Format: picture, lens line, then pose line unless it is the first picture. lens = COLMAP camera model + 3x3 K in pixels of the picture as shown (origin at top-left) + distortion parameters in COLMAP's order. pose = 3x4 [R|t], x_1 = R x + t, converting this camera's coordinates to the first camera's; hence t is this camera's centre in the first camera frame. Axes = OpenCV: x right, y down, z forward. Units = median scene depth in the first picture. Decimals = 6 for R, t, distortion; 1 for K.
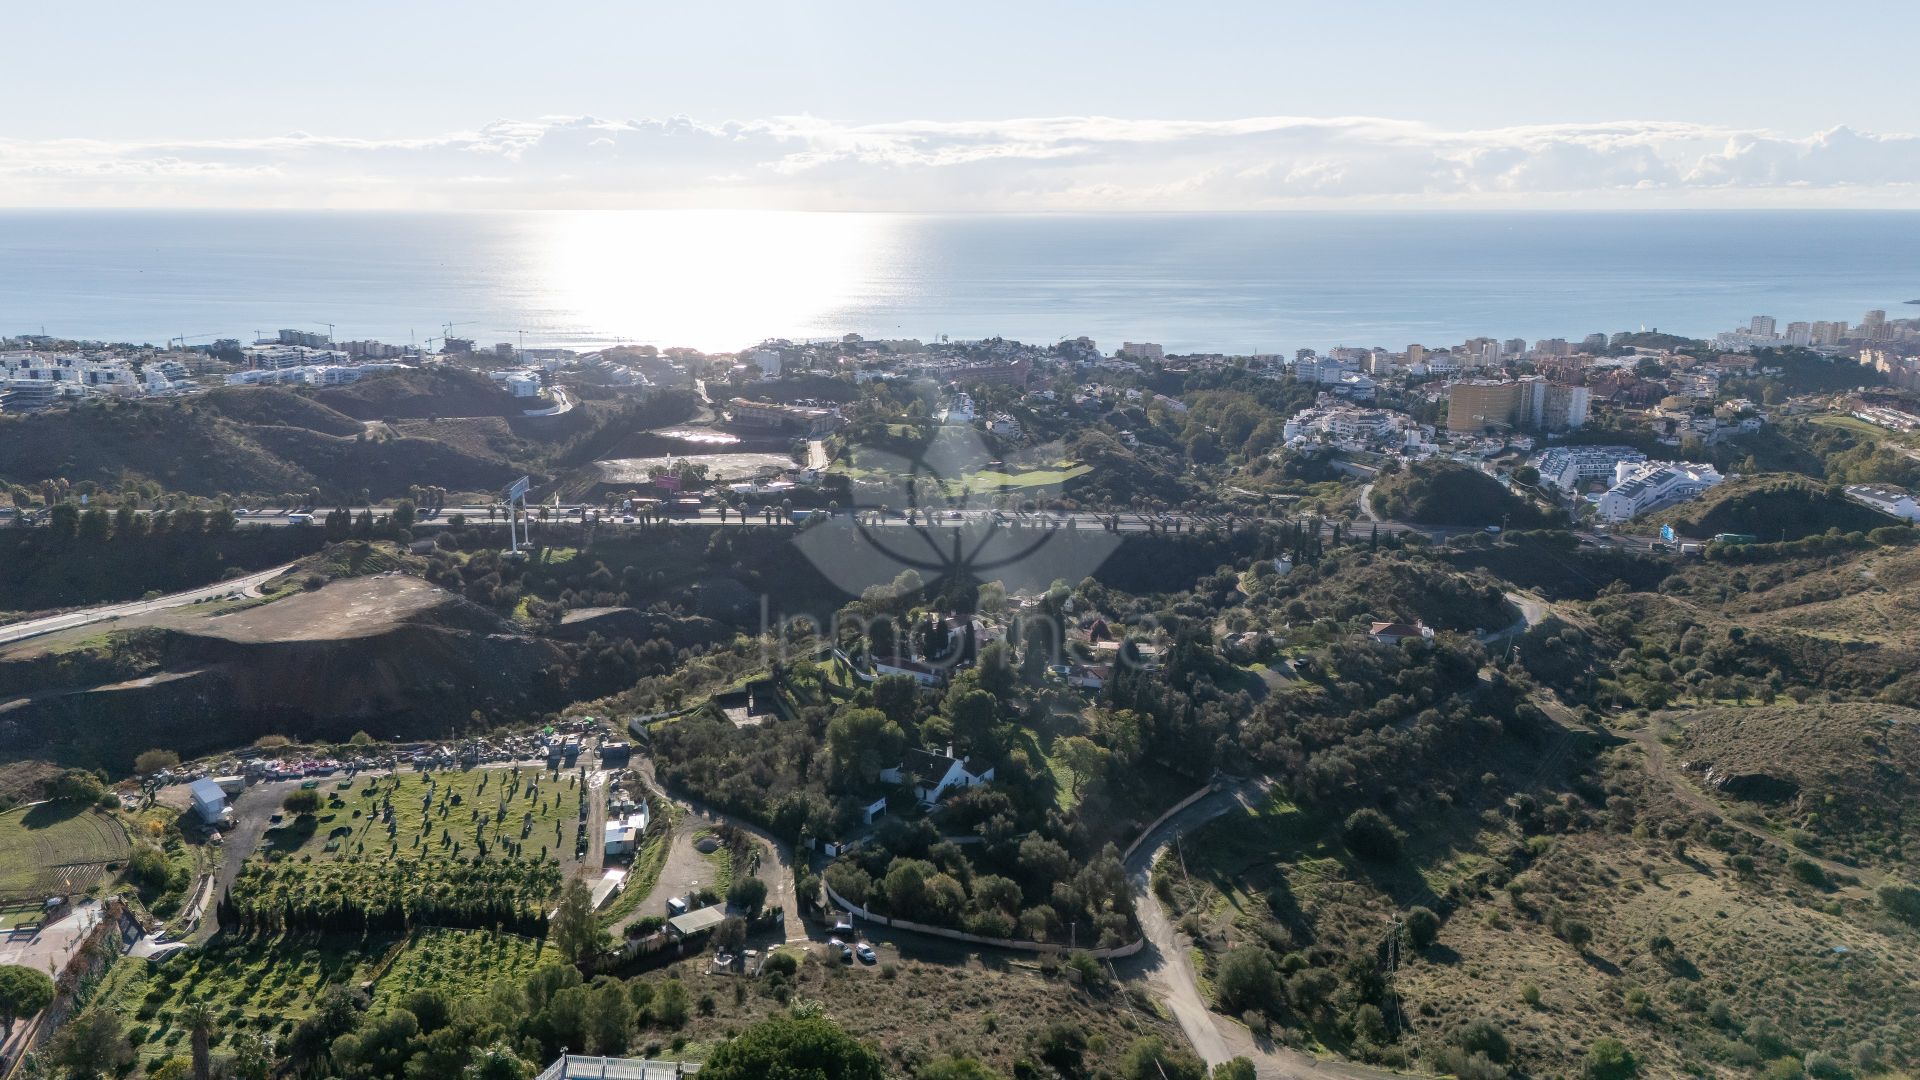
lens RADIAL K [[1391.2, 0, 960.0], [0, 1391.2, 540.0], [0, 0, 1]] dist [0.079905, -0.077318]
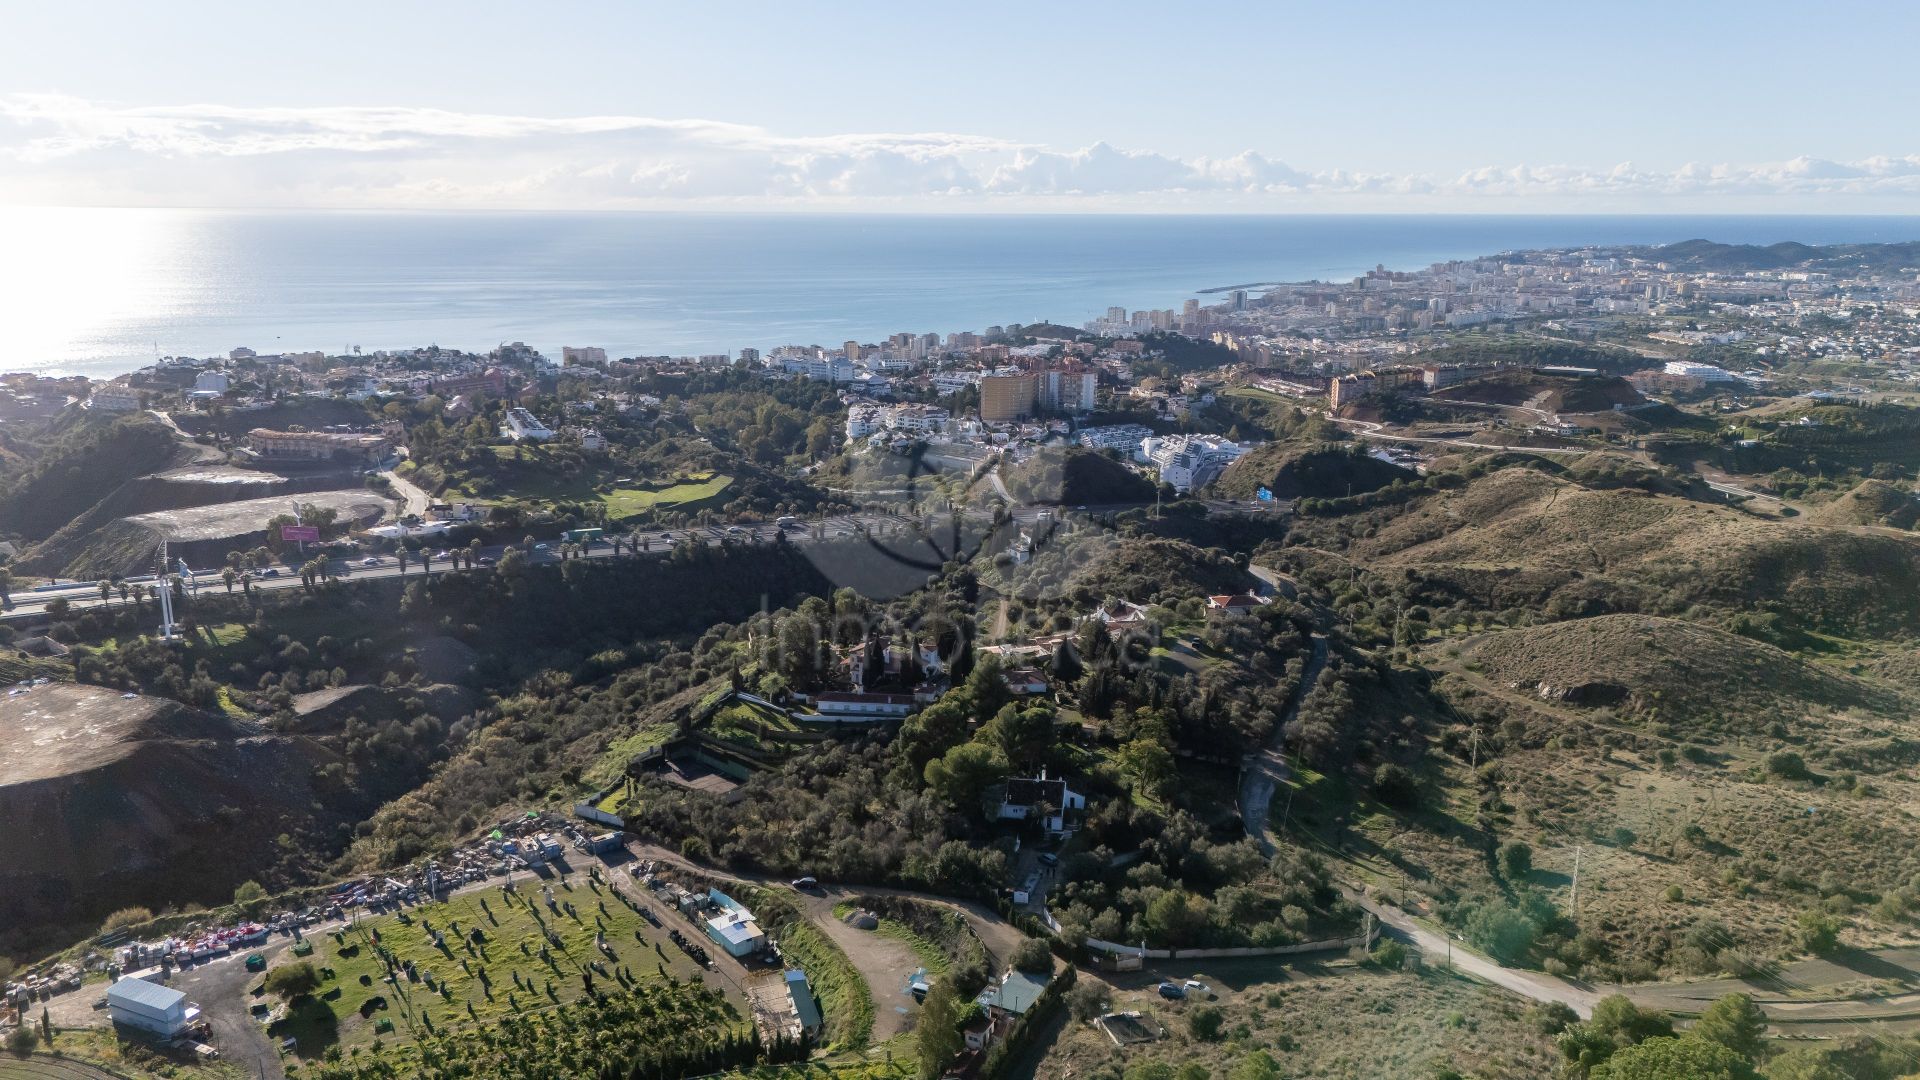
lens RADIAL K [[1391.2, 0, 960.0], [0, 1391.2, 540.0], [0, 0, 1]] dist [0.079905, -0.077318]
pose [[0.905368, -0.096832, 0.413440, -0.138277], [0.096996, 0.995071, 0.020652, -0.011219], [-0.413402, 0.021404, 0.910297, 0.043753]]
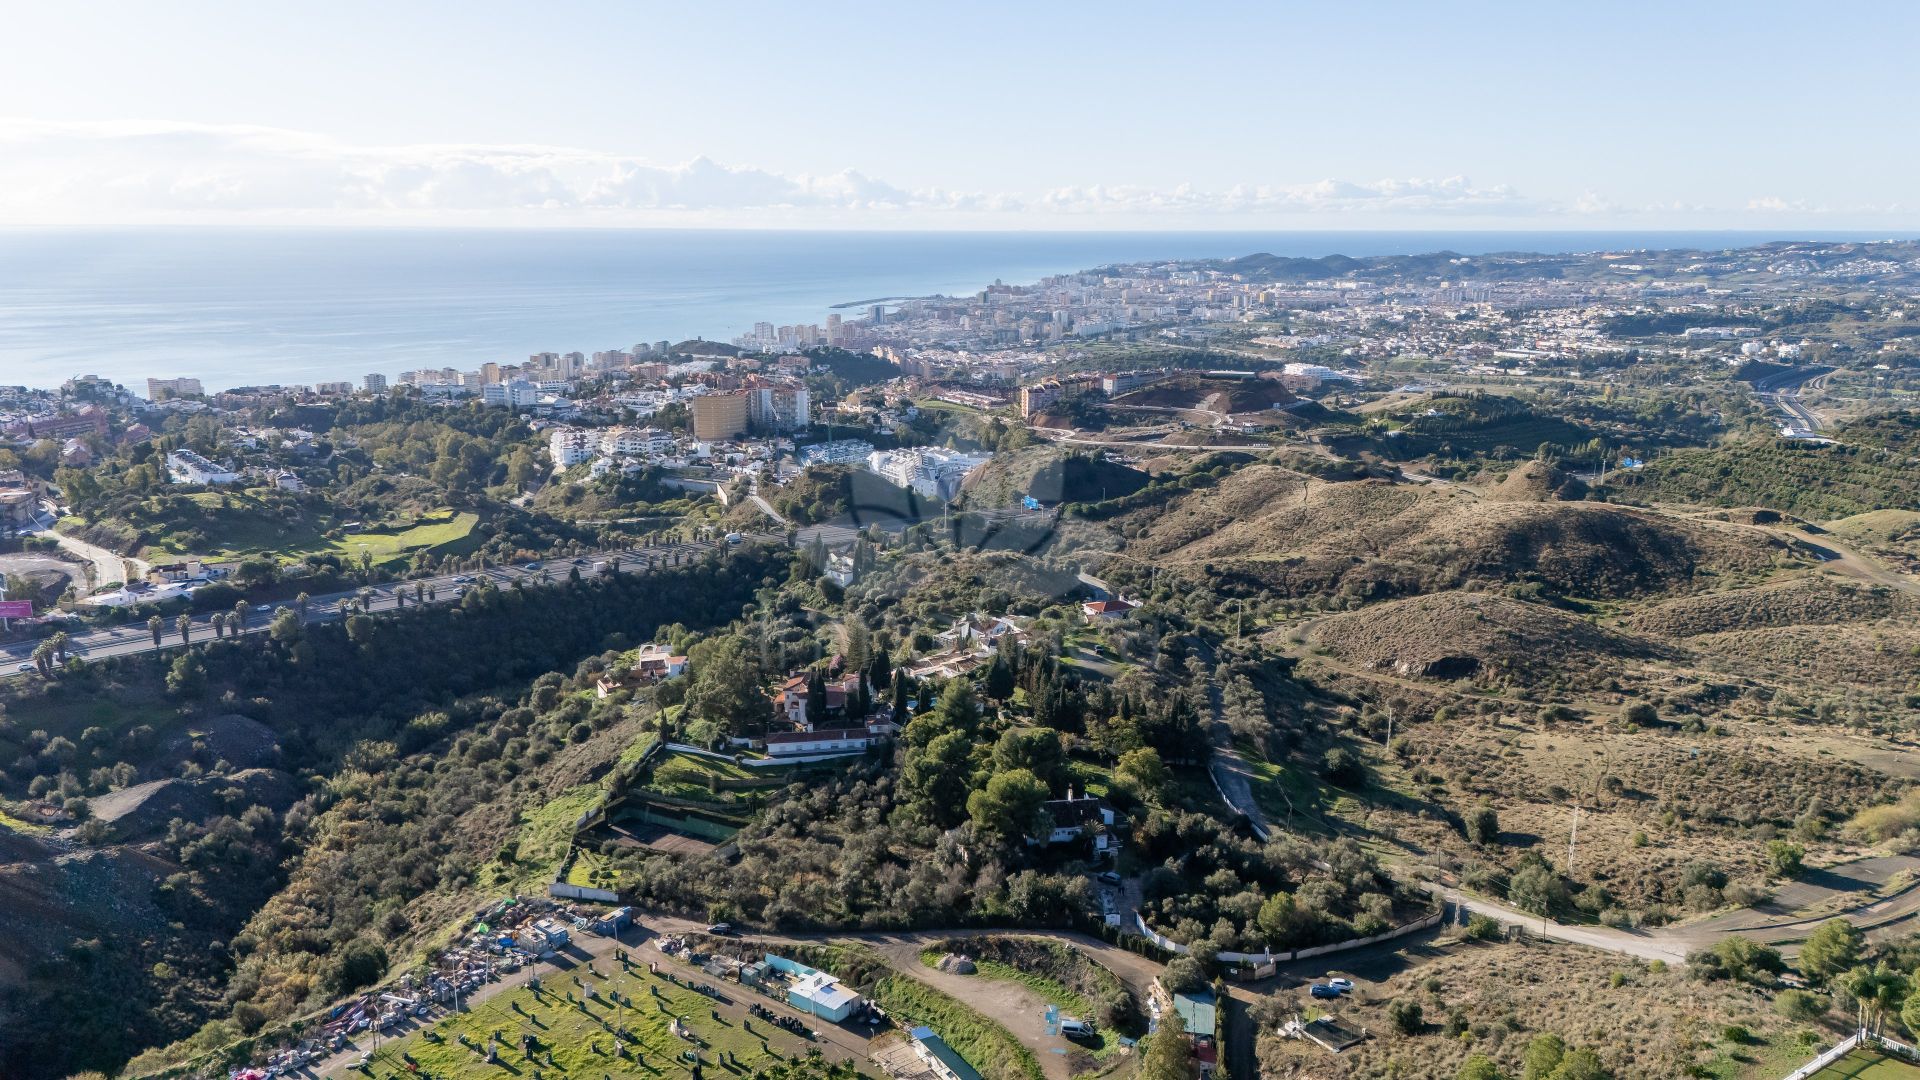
lens RADIAL K [[1391.2, 0, 960.0], [0, 1391.2, 540.0], [0, 0, 1]] dist [0.079905, -0.077318]
pose [[0.759110, -0.144496, 0.634722, -0.202489], [0.151780, 0.987467, 0.043275, -0.023270], [-0.633020, 0.063488, 0.771528, 0.092103]]
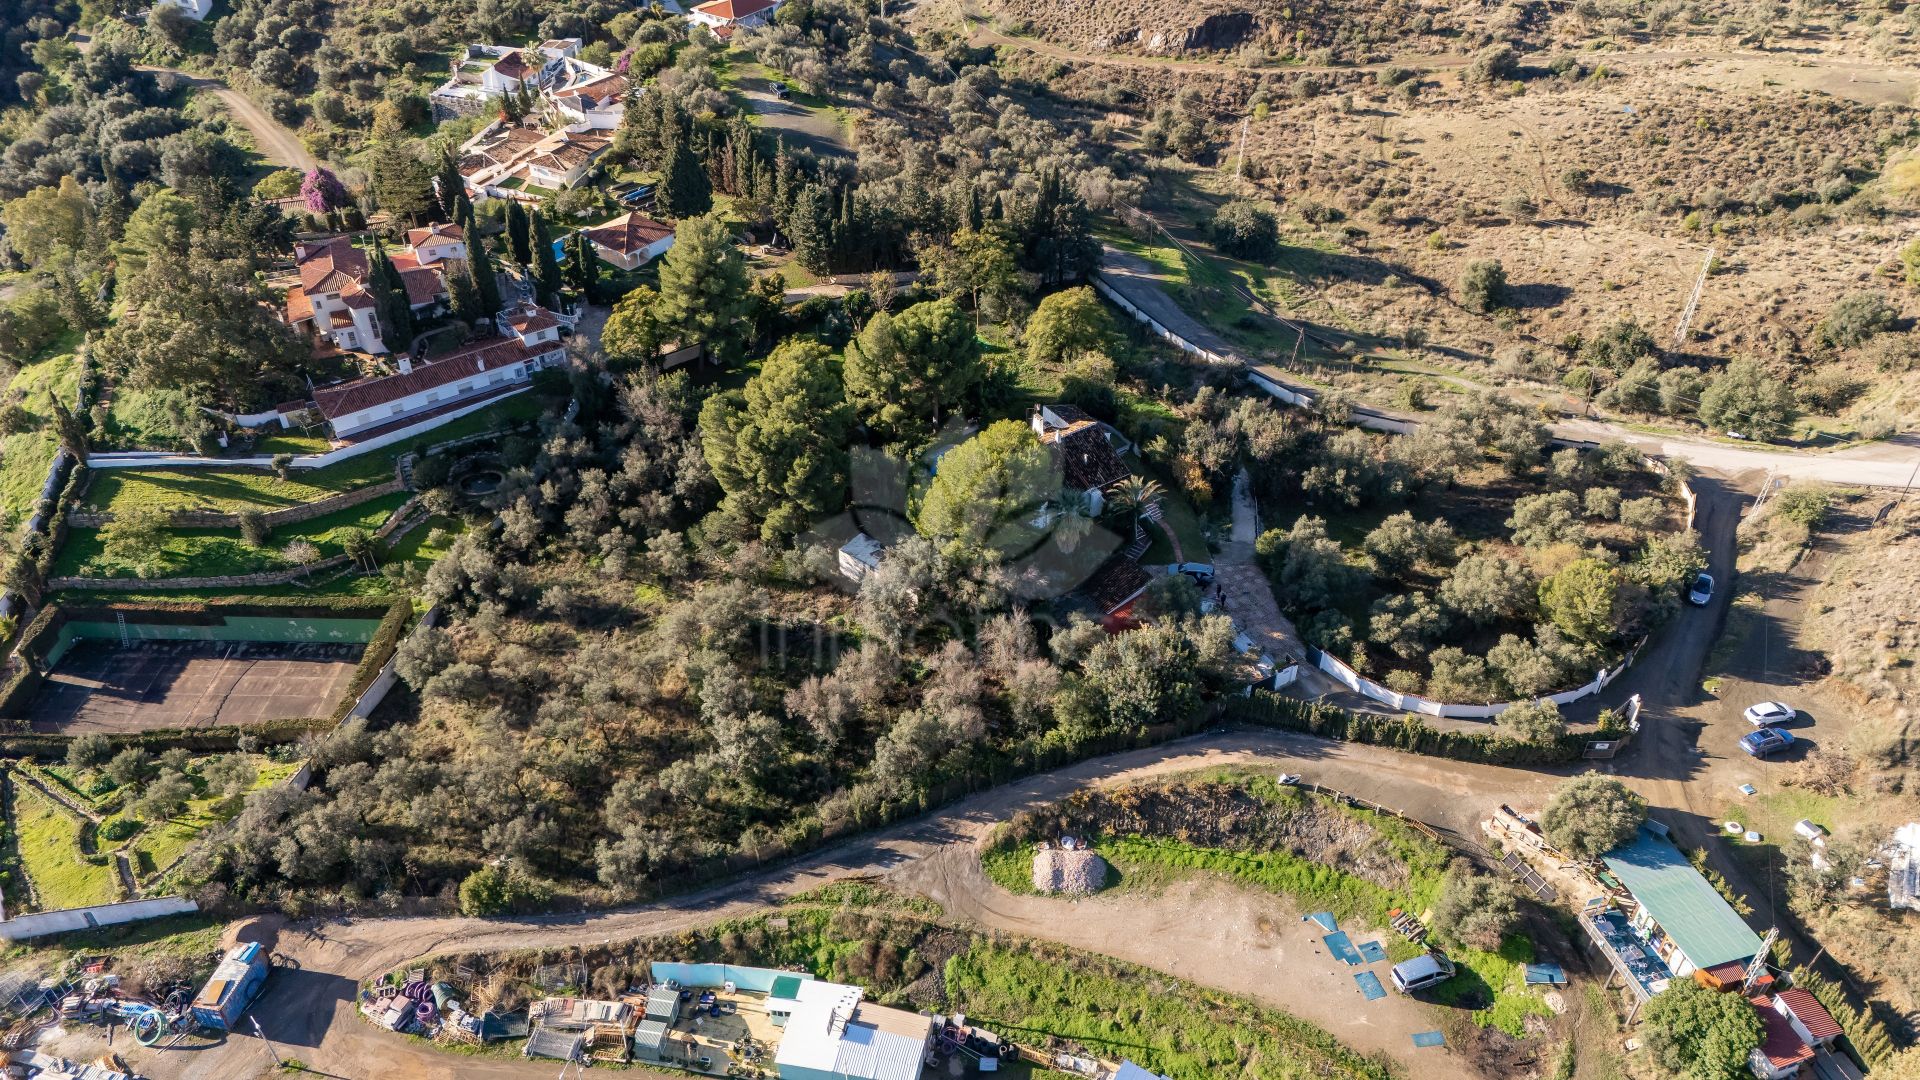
lens RADIAL K [[1391.2, 0, 960.0], [0, 1391.2, 540.0], [0, 0, 1]] dist [0.079905, -0.077318]
pose [[0.373393, -0.573517, 0.729147, -0.131288], [0.209294, 0.817812, 0.536078, -0.030194], [-0.903755, -0.047562, 0.425399, 0.250402]]
